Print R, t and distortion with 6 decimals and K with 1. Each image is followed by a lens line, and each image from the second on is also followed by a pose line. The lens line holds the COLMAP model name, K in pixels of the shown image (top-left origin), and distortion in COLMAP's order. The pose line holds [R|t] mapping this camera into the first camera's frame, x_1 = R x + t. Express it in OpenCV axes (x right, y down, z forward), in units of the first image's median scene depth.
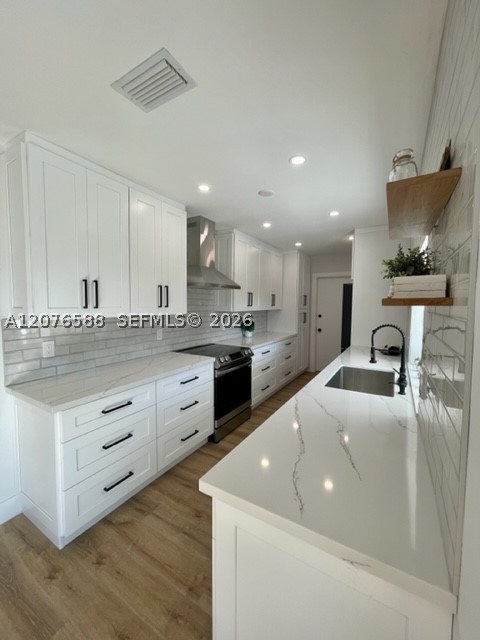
lens RADIAL K [[259.9, 0, 240.0], [0, 259.9, 319.3], [0, 0, 1]] dist [-0.000792, -0.000159]
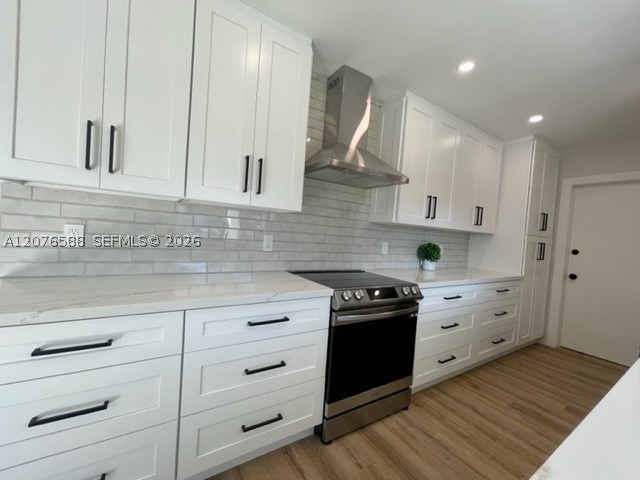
lens RADIAL K [[259.9, 0, 319.2], [0, 259.9, 239.9], [0, 0, 1]] dist [-0.000792, -0.000159]
pose [[0.891900, 0.069221, -0.446904, 0.094059], [-0.092763, 0.995206, -0.030982, 0.049896], [0.442617, 0.069089, 0.894045, 0.384007]]
